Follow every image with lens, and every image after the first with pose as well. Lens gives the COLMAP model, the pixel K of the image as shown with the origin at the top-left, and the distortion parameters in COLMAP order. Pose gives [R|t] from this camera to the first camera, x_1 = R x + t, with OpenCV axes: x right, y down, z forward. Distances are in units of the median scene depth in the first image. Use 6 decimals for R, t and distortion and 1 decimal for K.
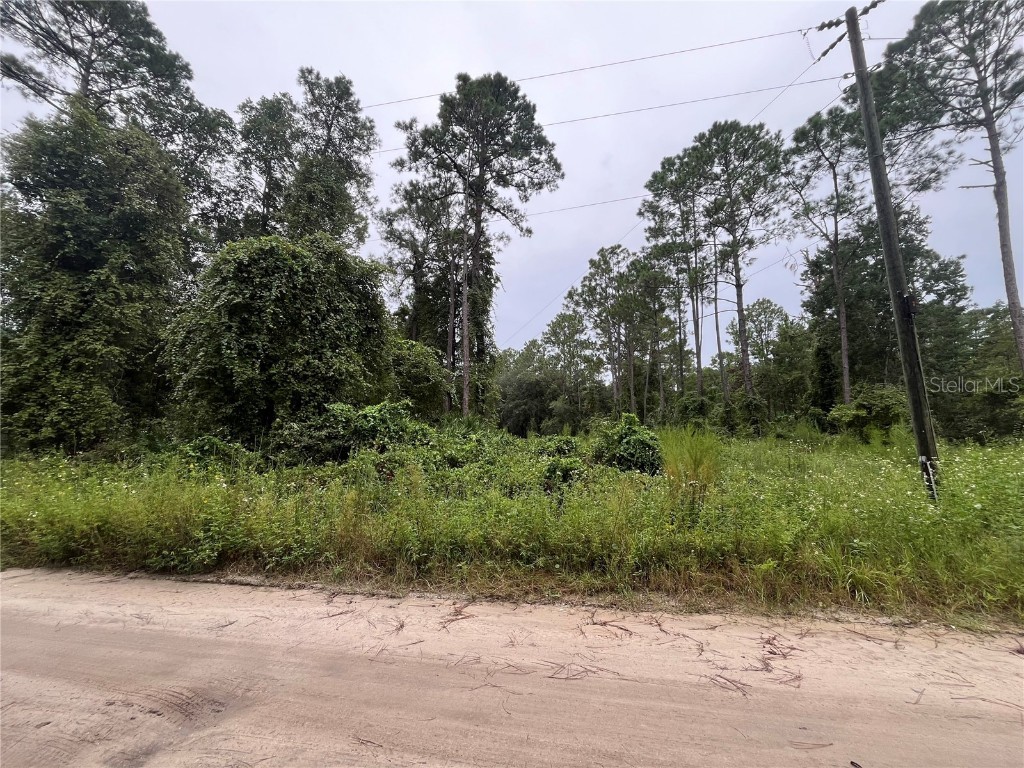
lens RADIAL K [[411.7, 0, 508.3], [0, 411.7, 383.8], [0, 0, 1]] dist [-0.001471, -0.000144]
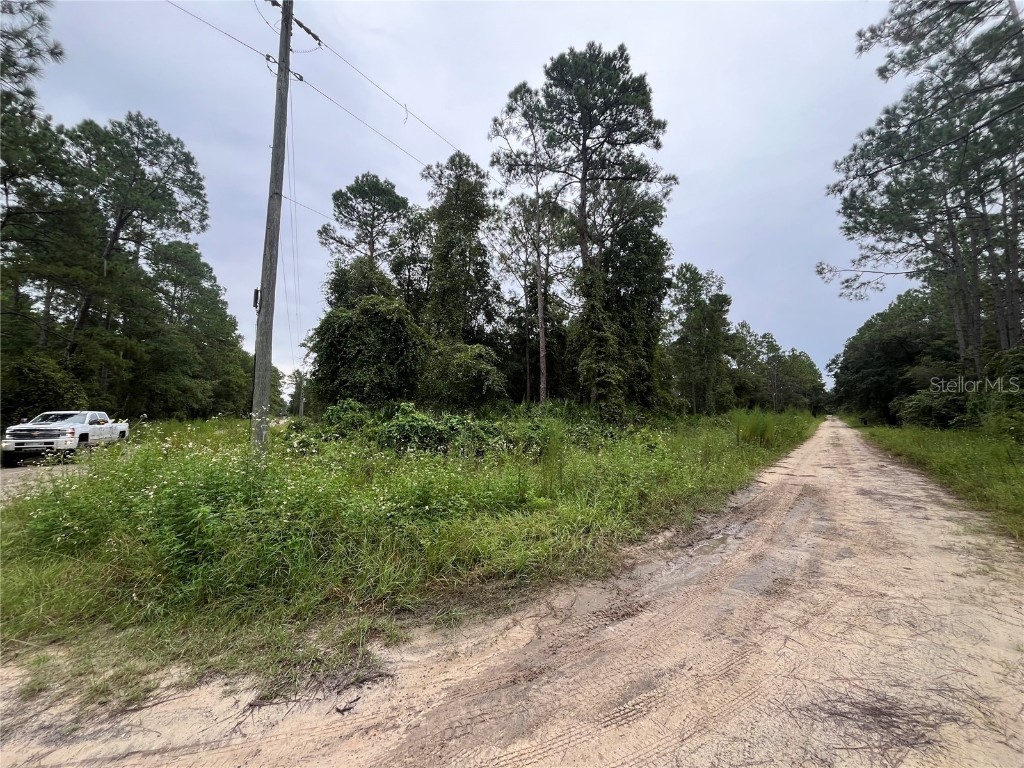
lens RADIAL K [[411.7, 0, 510.8], [0, 411.7, 382.3], [0, 0, 1]] dist [-0.001471, -0.000144]
pose [[0.585823, -0.069835, -0.807425, 0.686798], [0.100070, 0.994890, -0.013443, 0.029960], [0.804237, -0.072924, 0.589818, 0.283184]]
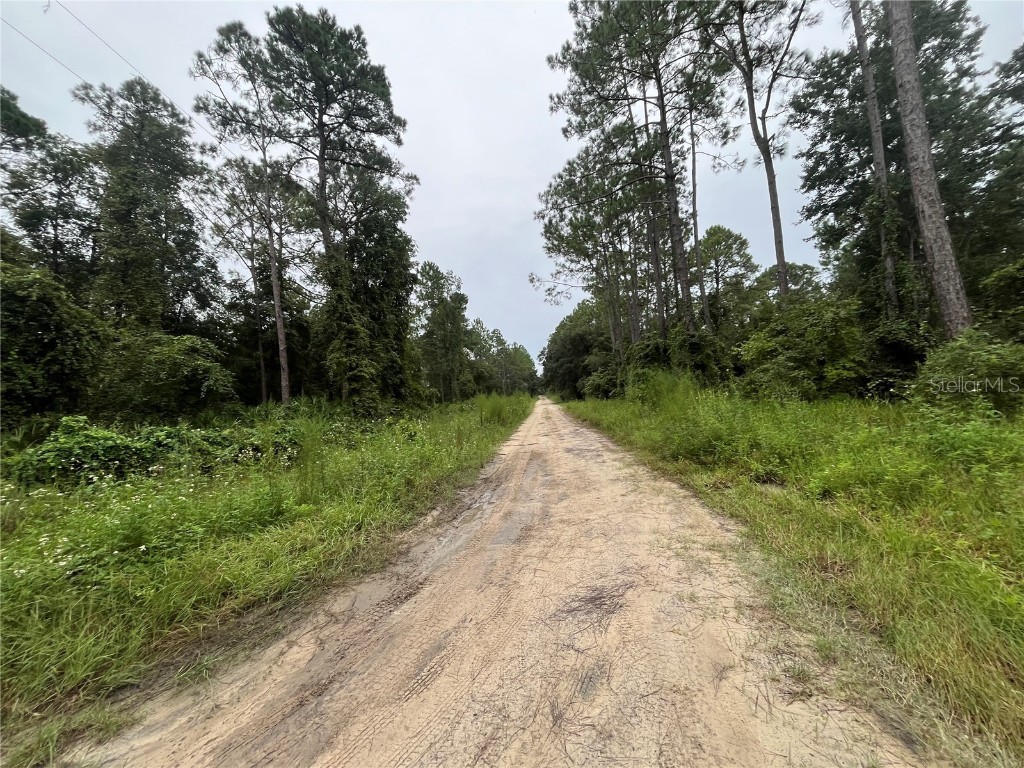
lens RADIAL K [[411.7, 0, 508.9], [0, 411.7, 382.7], [0, 0, 1]] dist [-0.001471, -0.000144]
pose [[0.930548, -0.097127, -0.353054, 0.683245], [0.130831, 0.988726, 0.072829, 0.030087], [0.342000, -0.113961, 0.932764, 0.276293]]
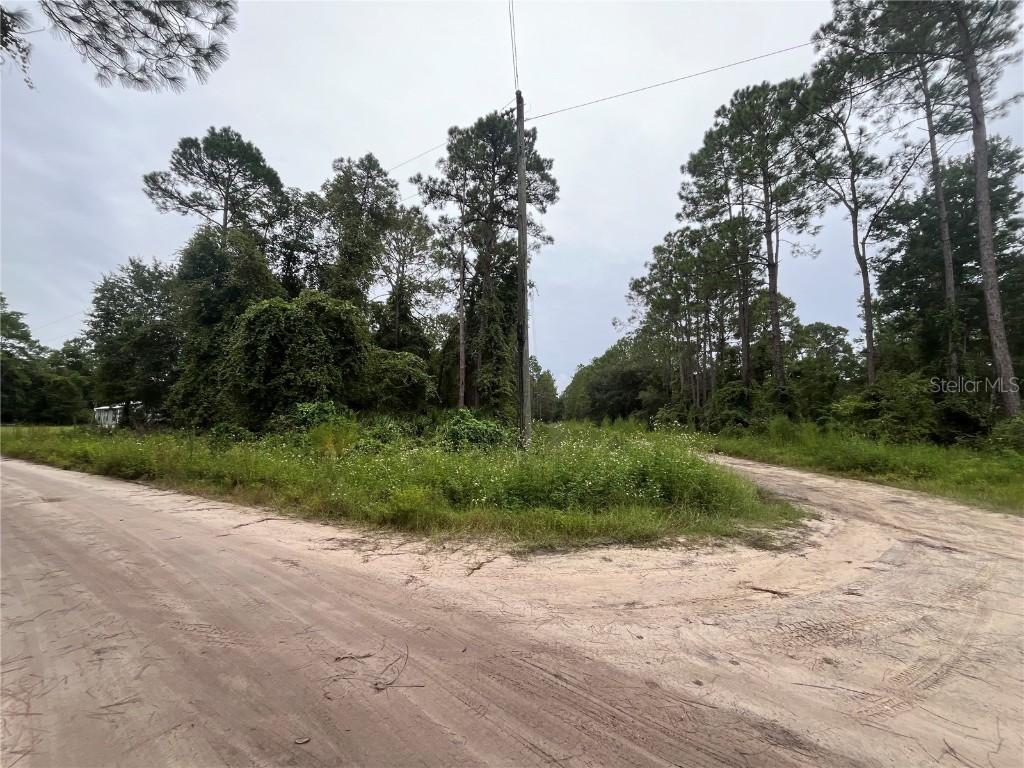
lens RADIAL K [[411.7, 0, 508.5], [0, 411.7, 383.6], [0, 0, 1]] dist [-0.001471, -0.000144]
pose [[0.931071, -0.024258, -0.364032, 0.453532], [0.032887, 0.999305, 0.017523, -0.014468], [0.363354, -0.028287, 0.931222, -0.088489]]
